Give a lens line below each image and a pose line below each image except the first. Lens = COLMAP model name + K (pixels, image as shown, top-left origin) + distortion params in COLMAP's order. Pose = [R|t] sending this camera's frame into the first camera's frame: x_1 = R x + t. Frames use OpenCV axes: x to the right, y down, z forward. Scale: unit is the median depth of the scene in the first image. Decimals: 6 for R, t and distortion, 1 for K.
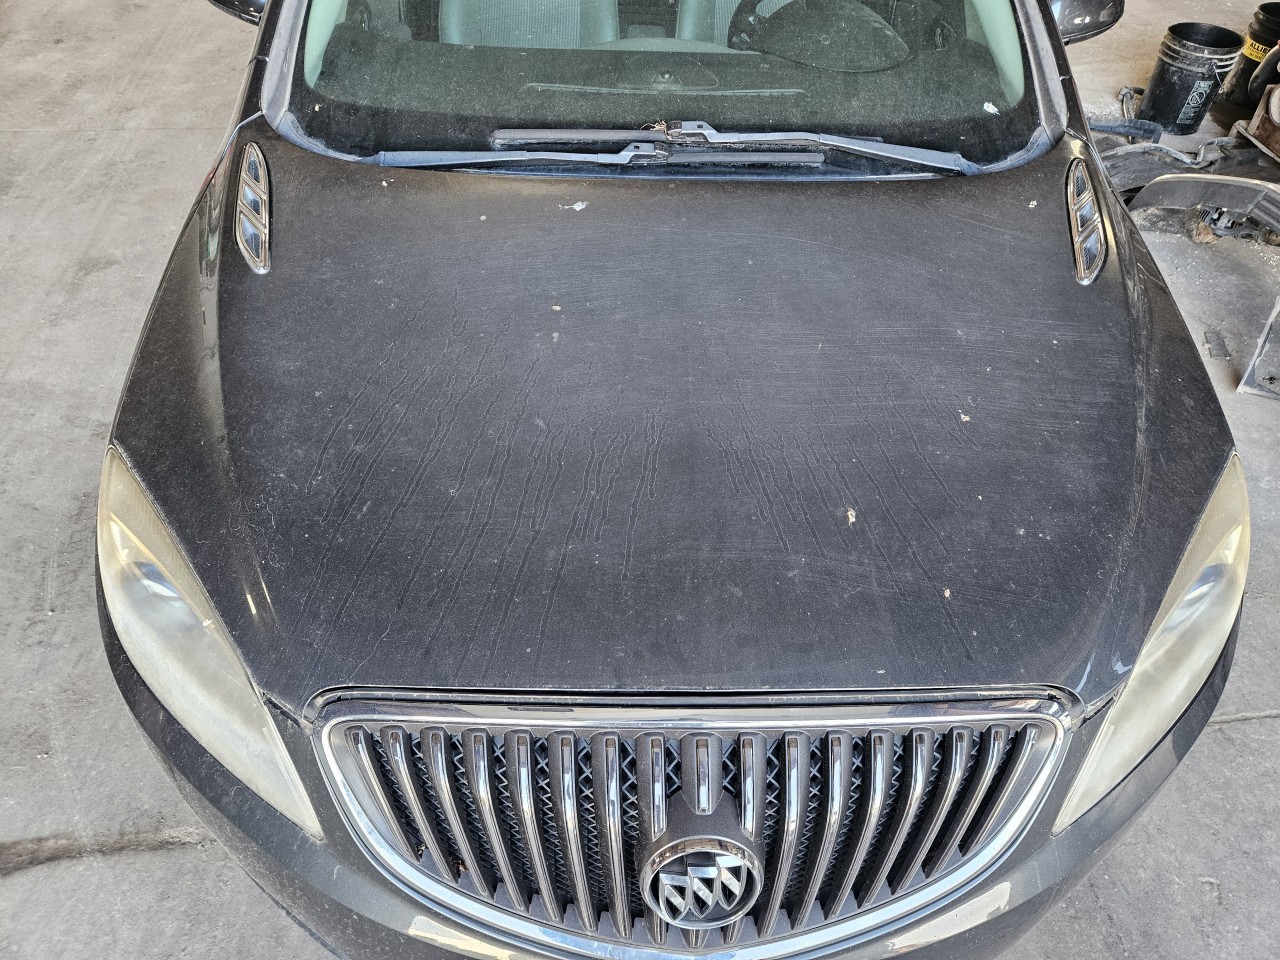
lens RADIAL K [[838.6, 0, 642.6], [0, 838.6, 477.8], [0, 0, 1]] dist [0.051241, -0.037581]
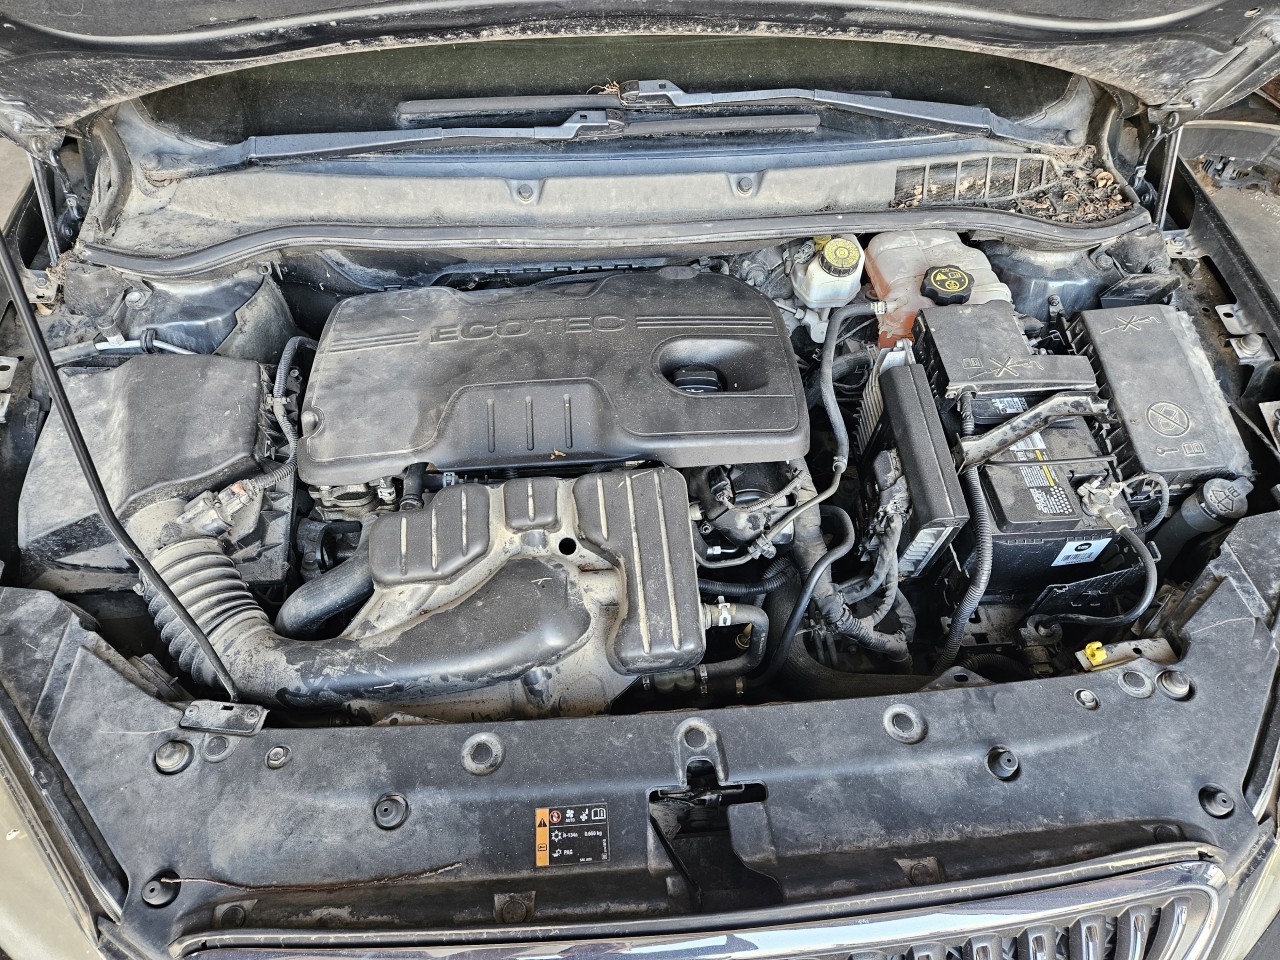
lens RADIAL K [[838.6, 0, 635.8], [0, 838.6, 482.4], [0, 0, 1]] dist [0.051241, -0.037581]
pose [[0.997522, -0.059898, 0.036895, -0.007499], [0.058537, 0.997601, 0.036947, -0.078622], [-0.039020, -0.034696, 0.998636, 0.201028]]
